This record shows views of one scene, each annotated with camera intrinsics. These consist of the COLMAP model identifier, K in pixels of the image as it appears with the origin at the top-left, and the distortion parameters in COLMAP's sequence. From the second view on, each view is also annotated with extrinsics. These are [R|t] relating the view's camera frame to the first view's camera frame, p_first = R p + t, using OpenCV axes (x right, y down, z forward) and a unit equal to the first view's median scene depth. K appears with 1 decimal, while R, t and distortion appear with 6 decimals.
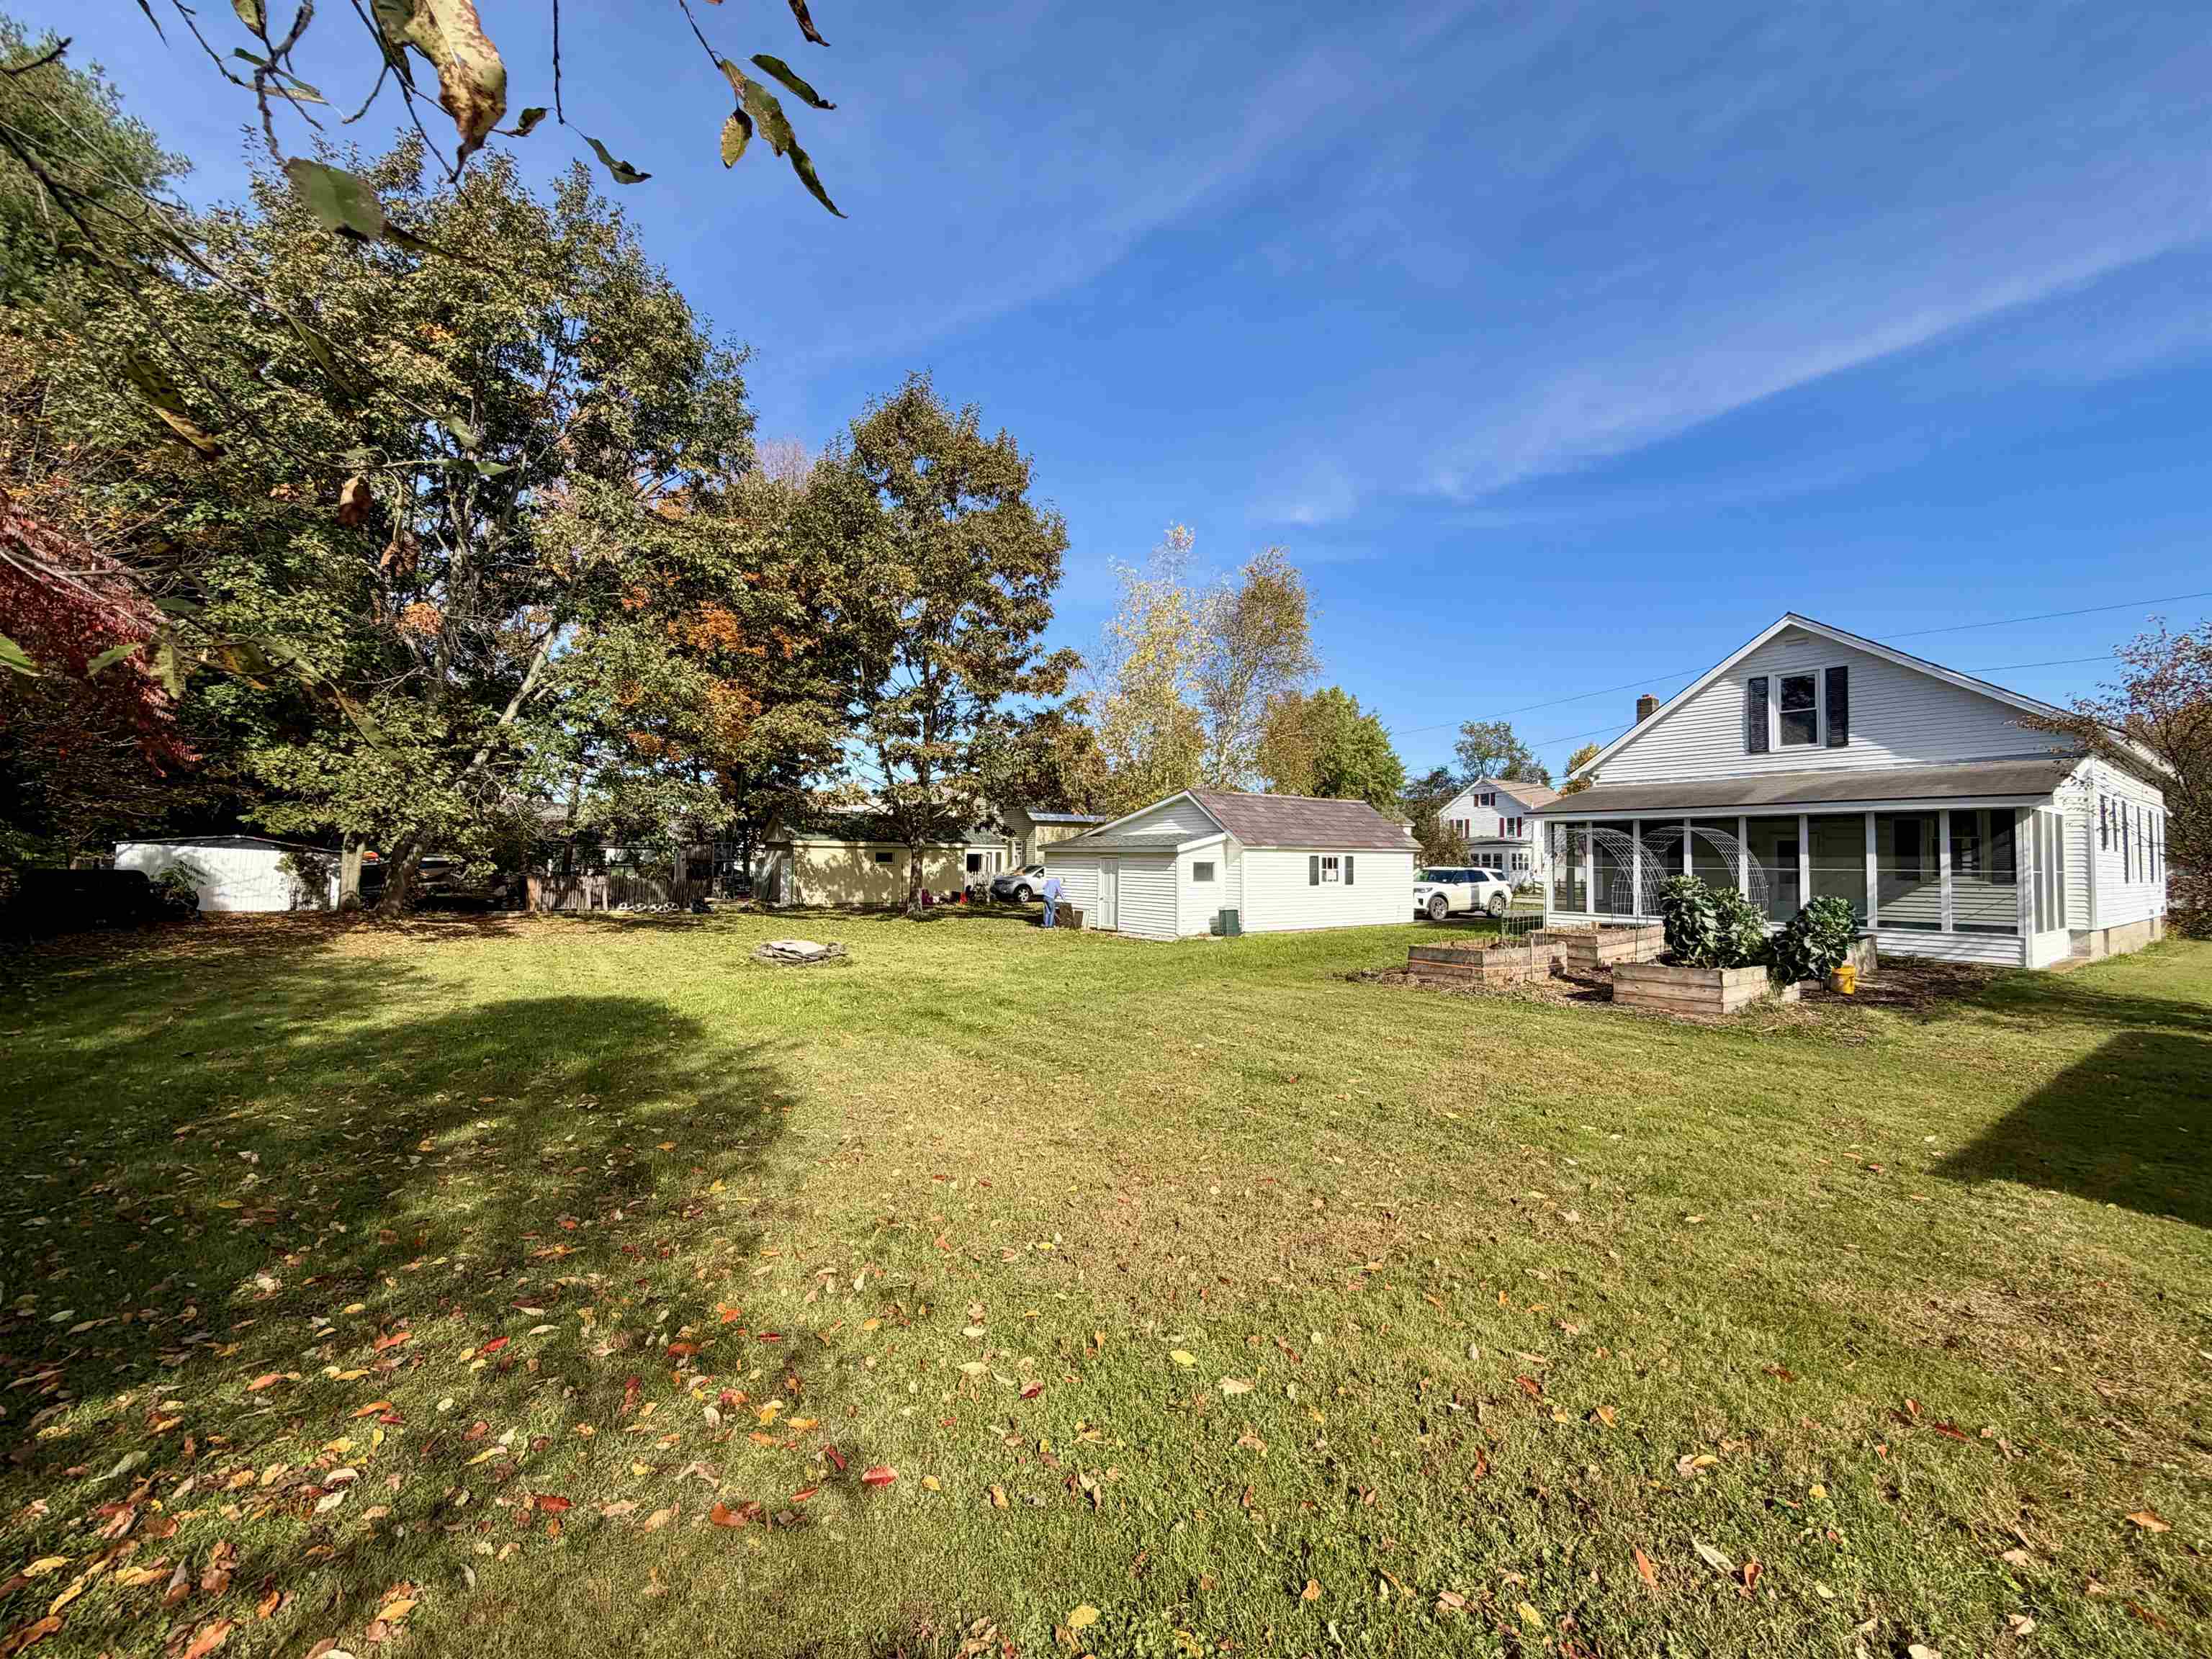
lens RADIAL K [[880.5, 0, 1103.4], [0, 880.5, 833.5], [0, 0, 1]] dist [0.001783, 0.000069]
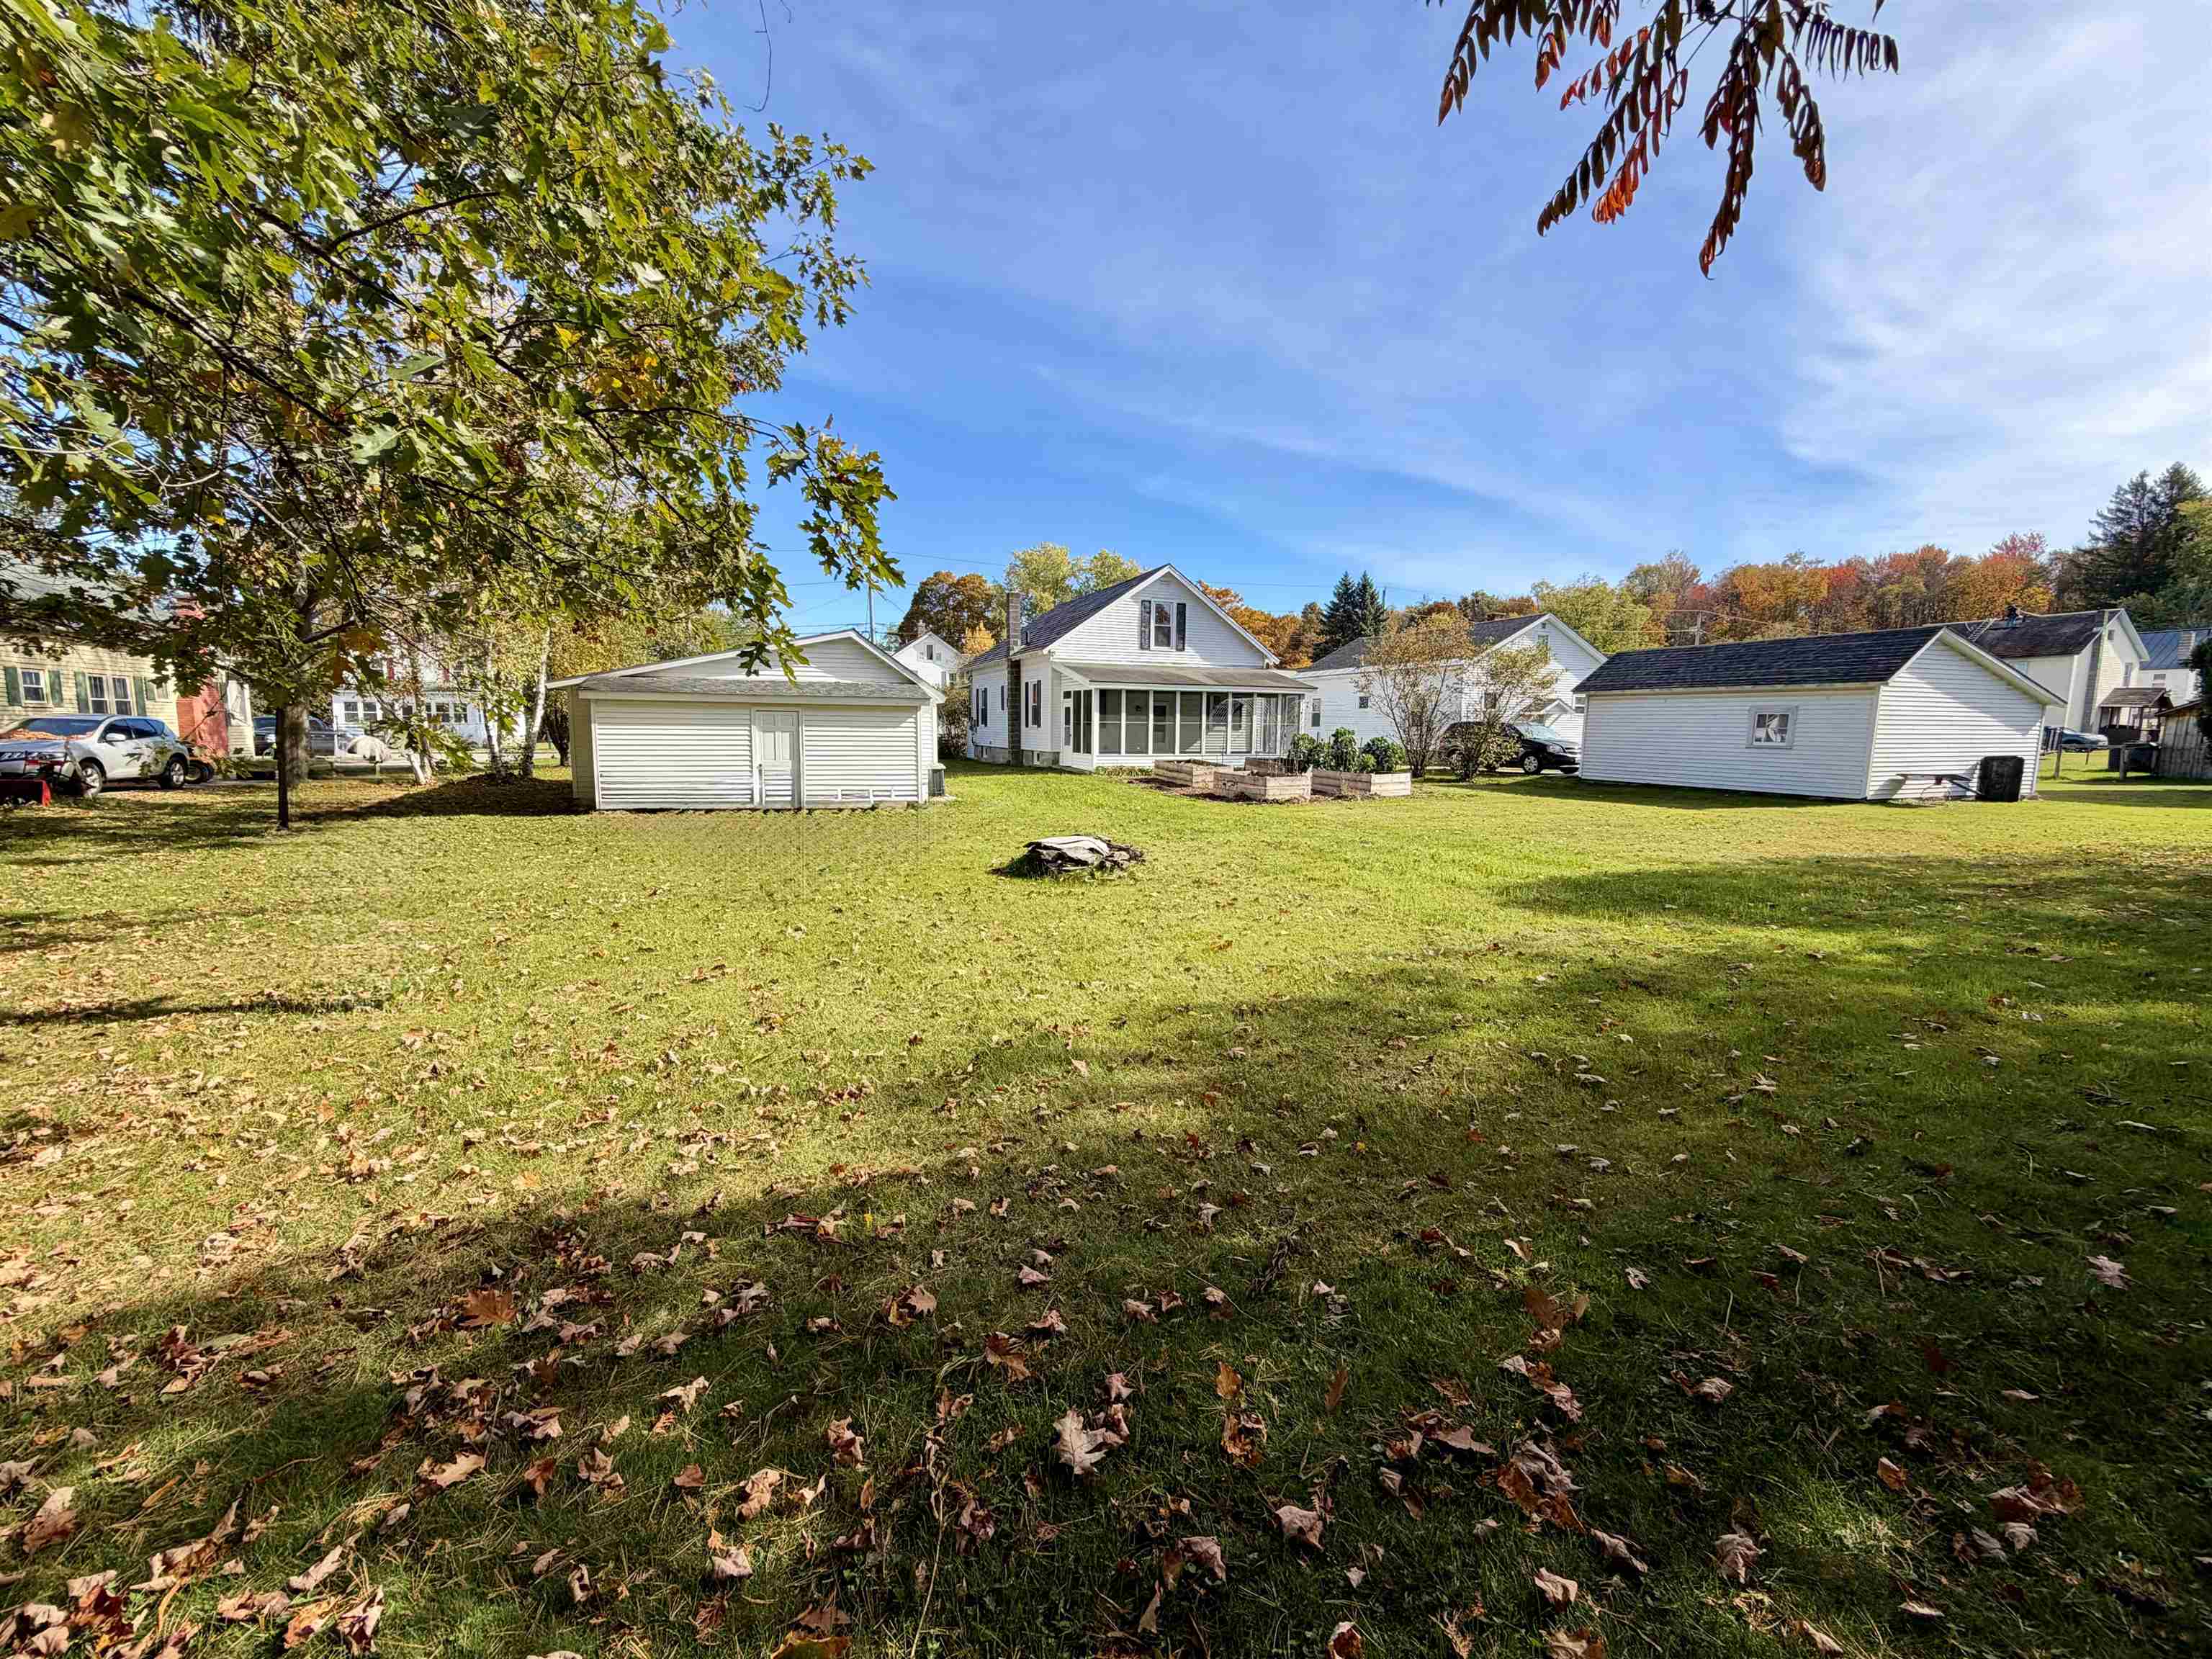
lens RADIAL K [[880.5, 0, 1103.5], [0, 880.5, 829.1], [0, 0, 1]] dist [0.001783, 0.000069]
pose [[0.240813, -0.118894, 0.963262, -0.622623], [-0.038162, 0.990541, 0.131801, 0.016757], [-0.969821, -0.068499, 0.233998, 0.503373]]
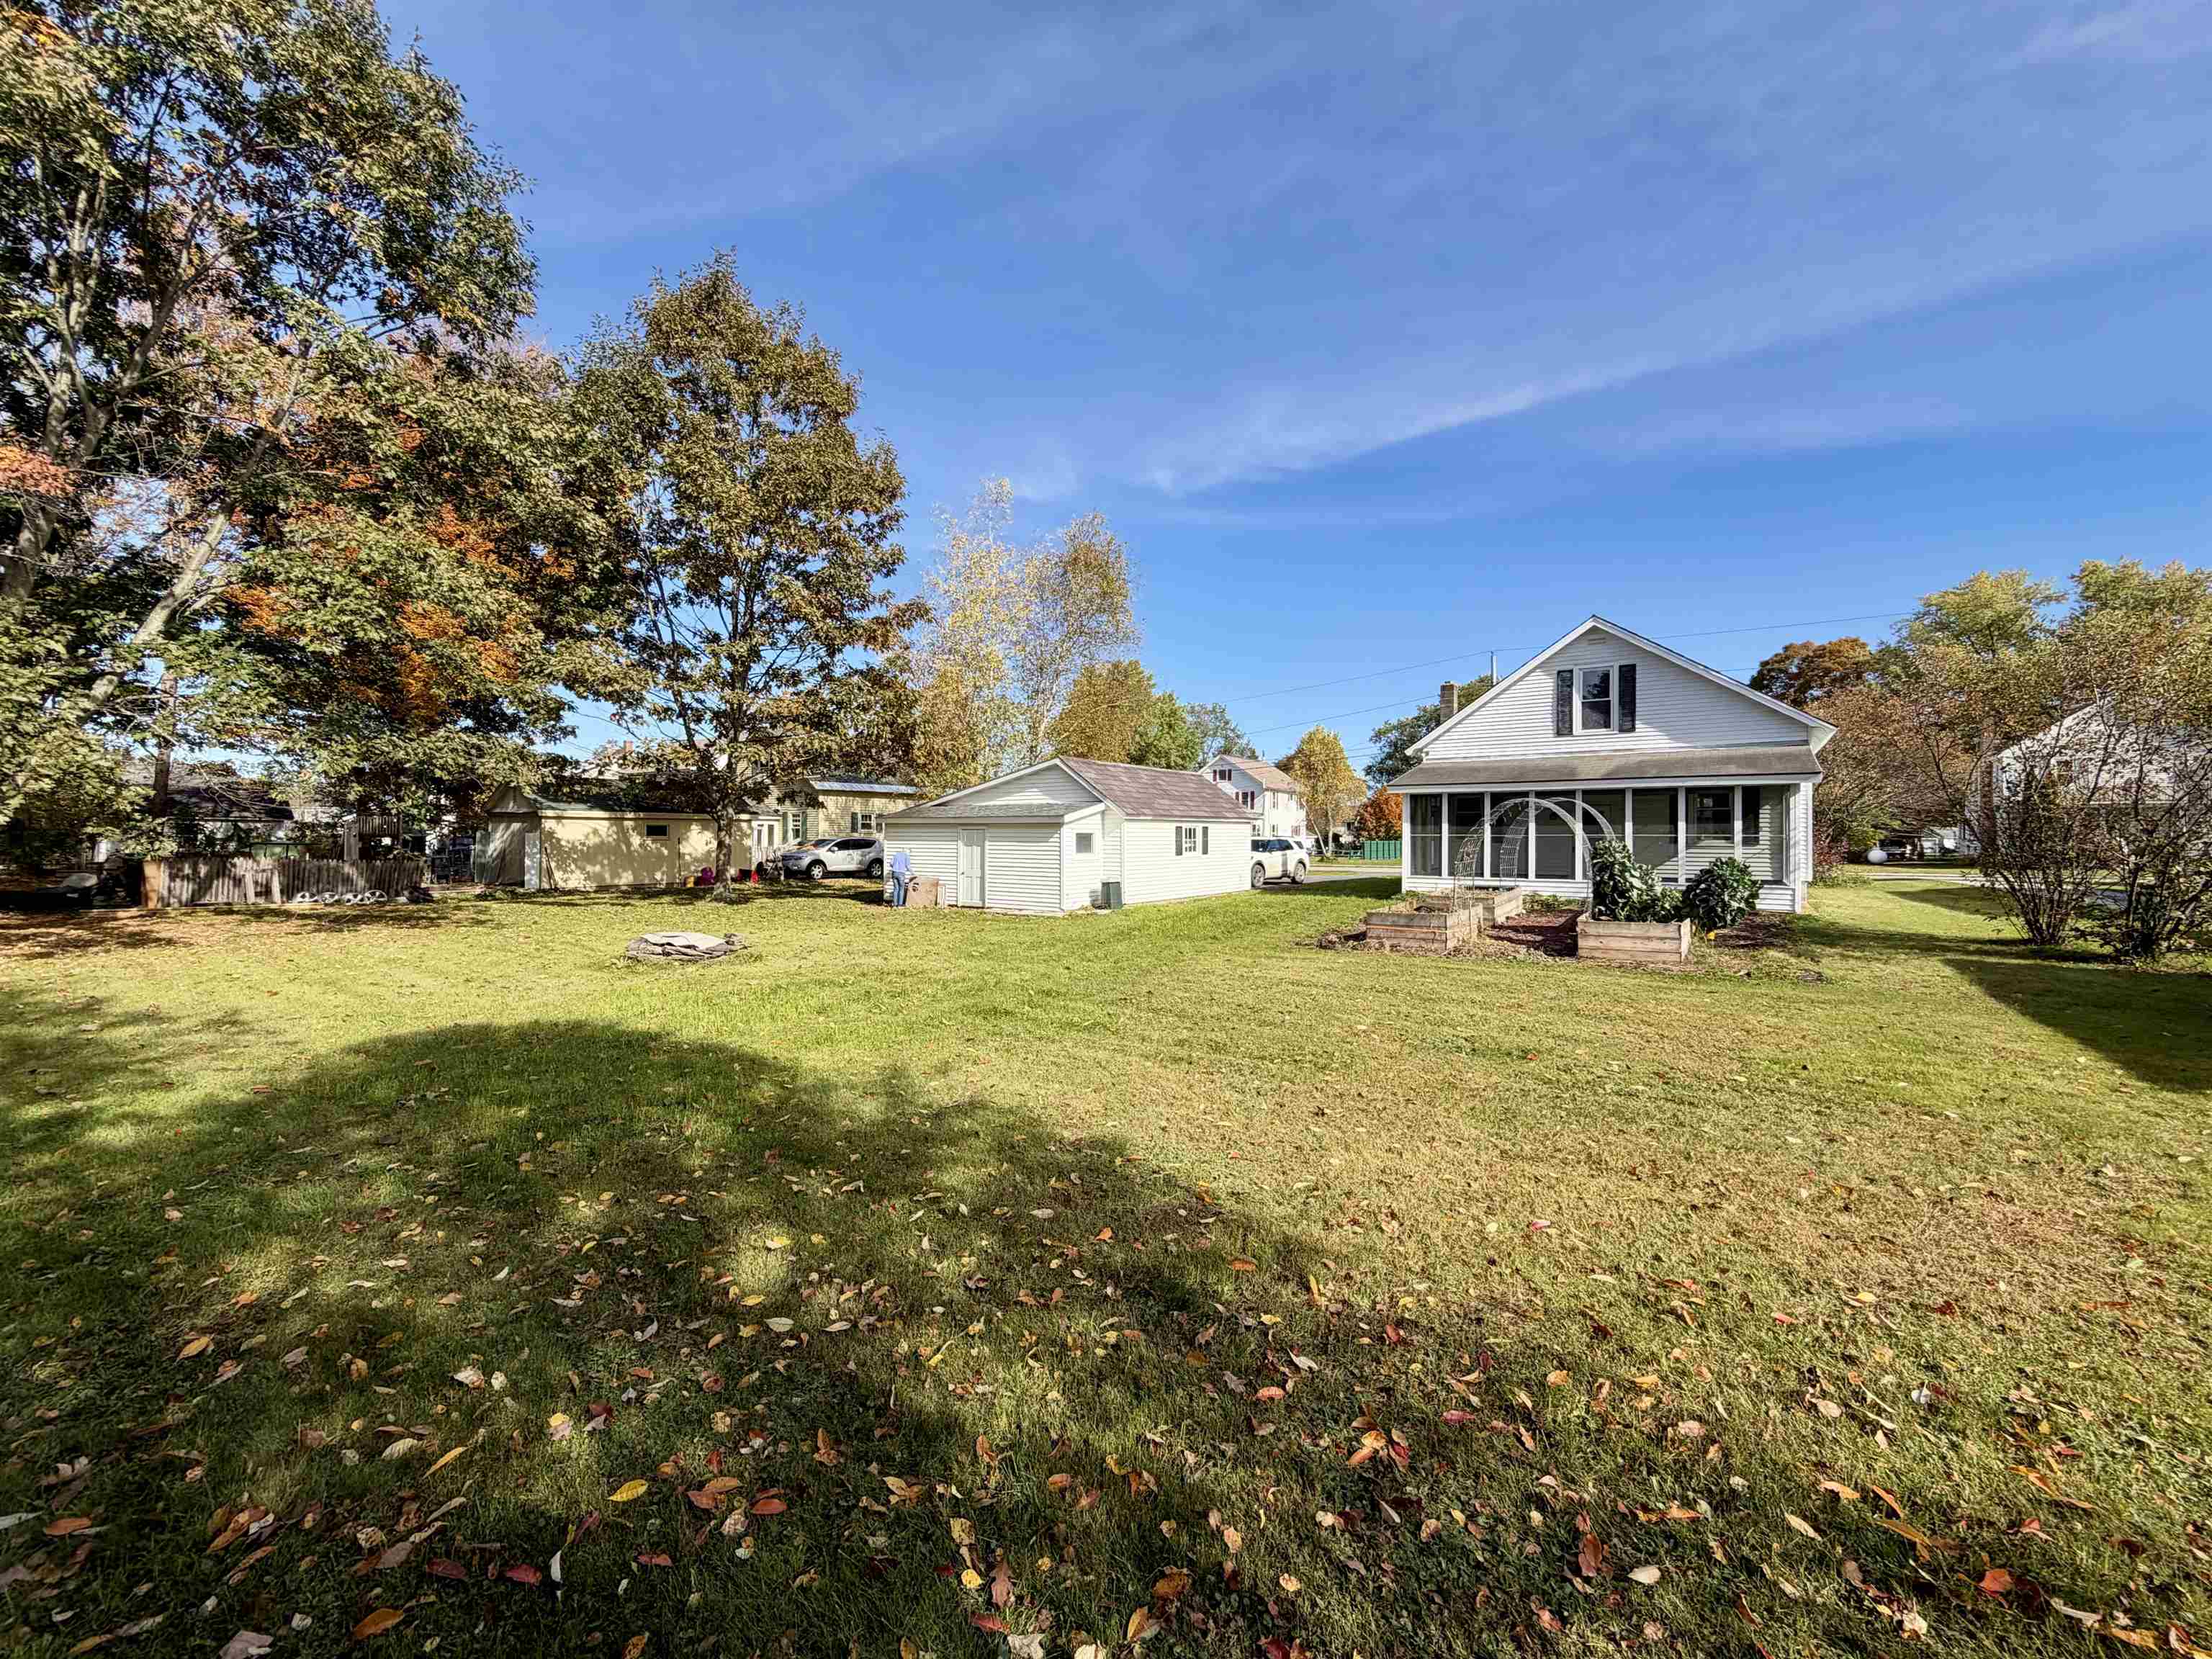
lens RADIAL K [[880.5, 0, 1108.8], [0, 880.5, 828.5], [0, 0, 1]] dist [0.001783, 0.000069]
pose [[0.945015, -0.004330, 0.326997, -0.149796], [-0.003723, 0.999705, 0.023999, 0.003926], [-0.327005, -0.023897, 0.944720, 0.073436]]
